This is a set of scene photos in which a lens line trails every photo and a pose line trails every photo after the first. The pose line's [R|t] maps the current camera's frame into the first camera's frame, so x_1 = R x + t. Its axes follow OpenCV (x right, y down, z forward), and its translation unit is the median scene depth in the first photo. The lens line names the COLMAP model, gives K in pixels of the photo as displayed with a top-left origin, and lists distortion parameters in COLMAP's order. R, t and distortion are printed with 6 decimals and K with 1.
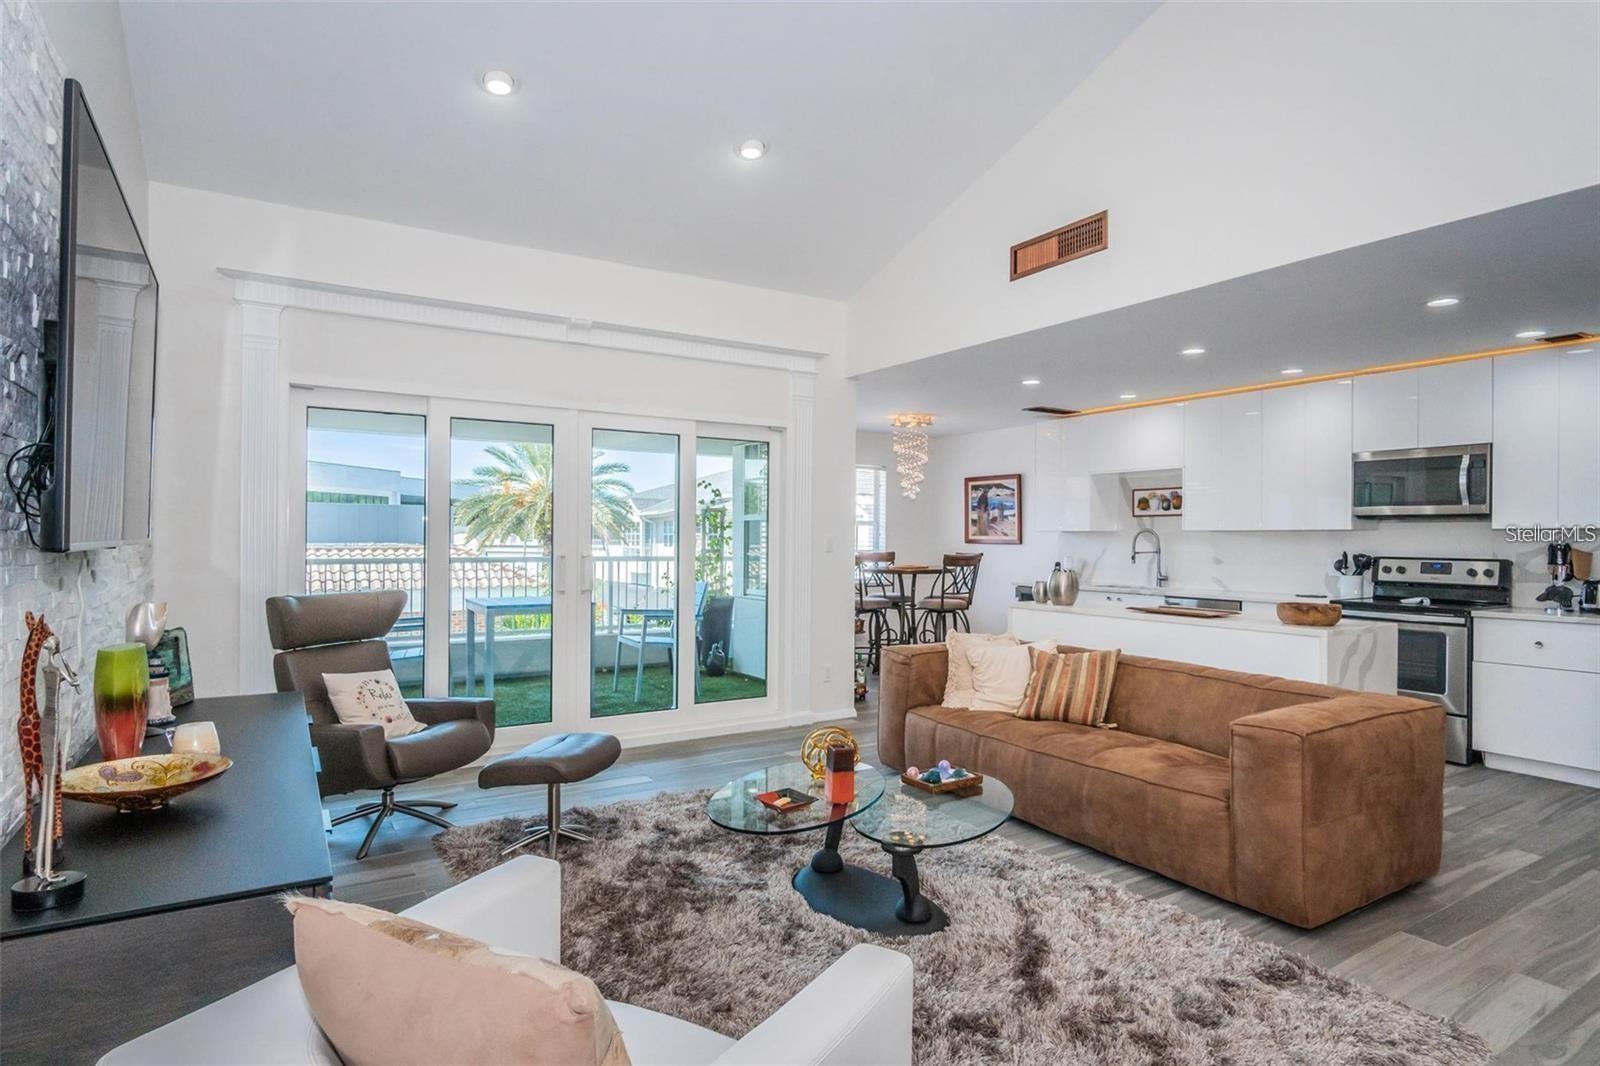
lens RADIAL K [[862.3, 0, 798.7], [0, 862.3, 518.7], [0, 0, 1]] dist [-0.010168, 0.000952]
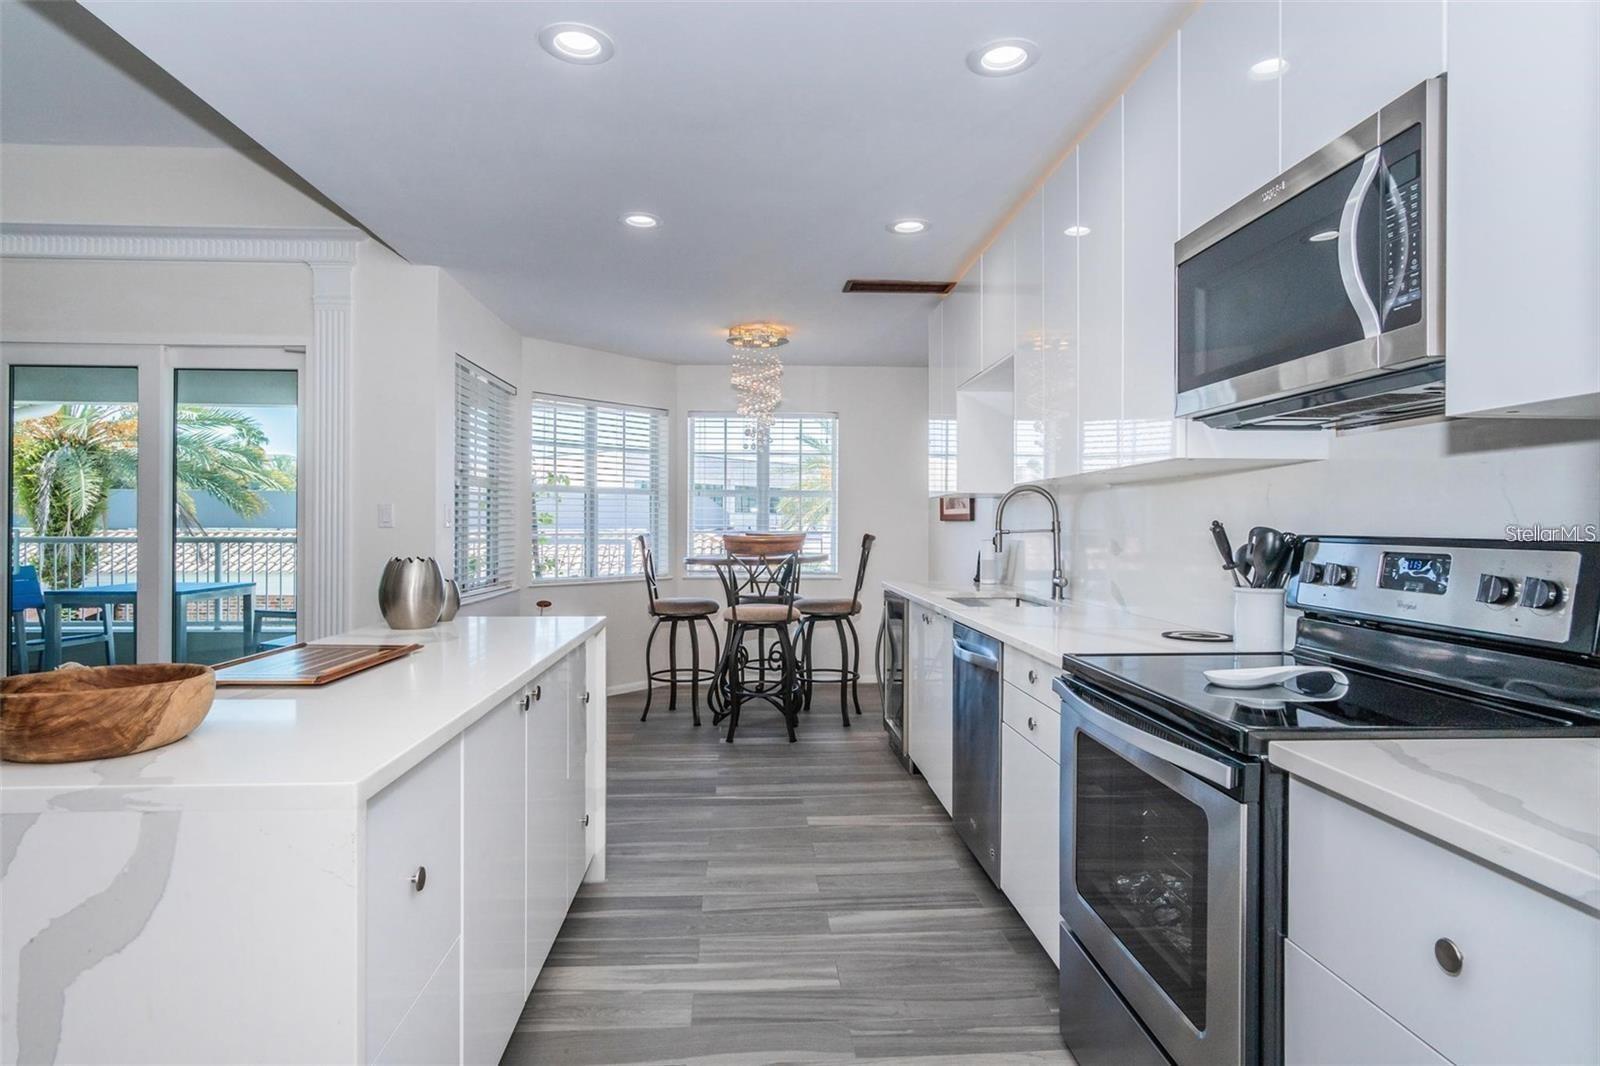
lens RADIAL K [[862.3, 0, 798.7], [0, 862.3, 518.7], [0, 0, 1]] dist [-0.010168, 0.000952]
pose [[0.875685, -0.008032, -0.482816, 0.587560], [0.013529, 0.999877, 0.007904, 0.028230], [0.482693, -0.013453, 0.875686, 0.531162]]
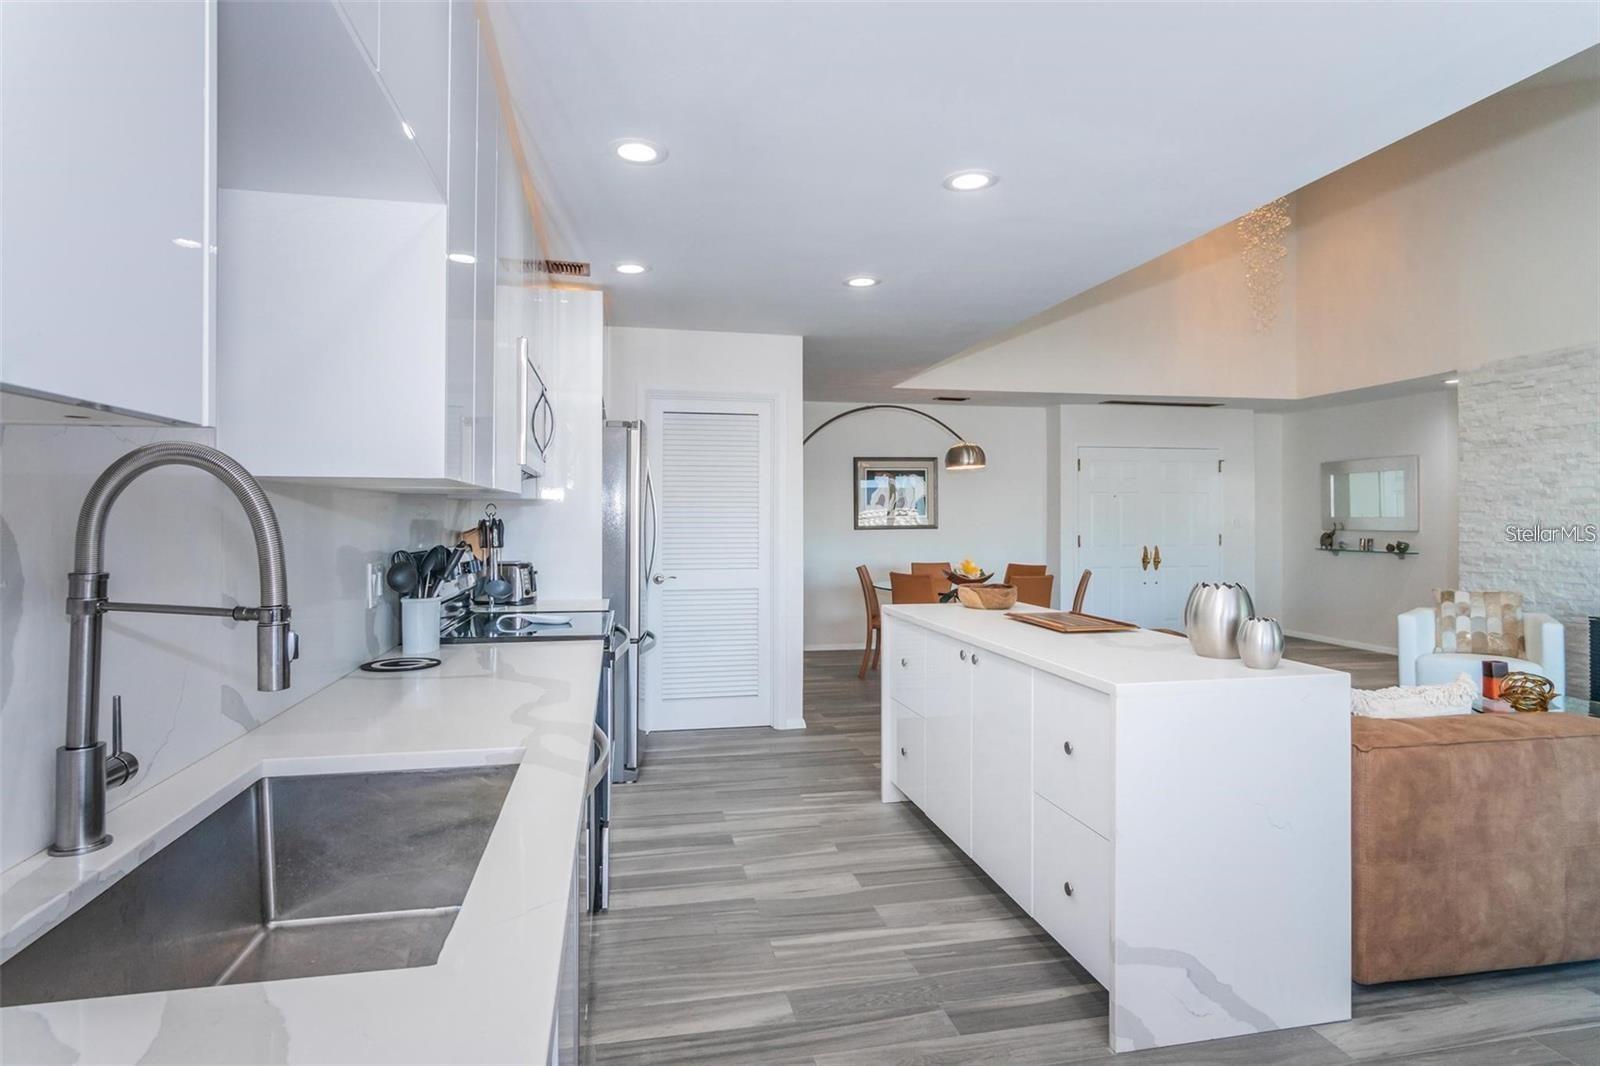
lens RADIAL K [[862.3, 0, 798.7], [0, 862.3, 518.7], [0, 0, 1]] dist [-0.010168, 0.000952]
pose [[-0.936195, -0.009969, 0.351340, 0.283682], [-0.016572, 0.999738, -0.015793, 0.027479], [-0.351090, -0.020608, -0.936115, 1.211060]]
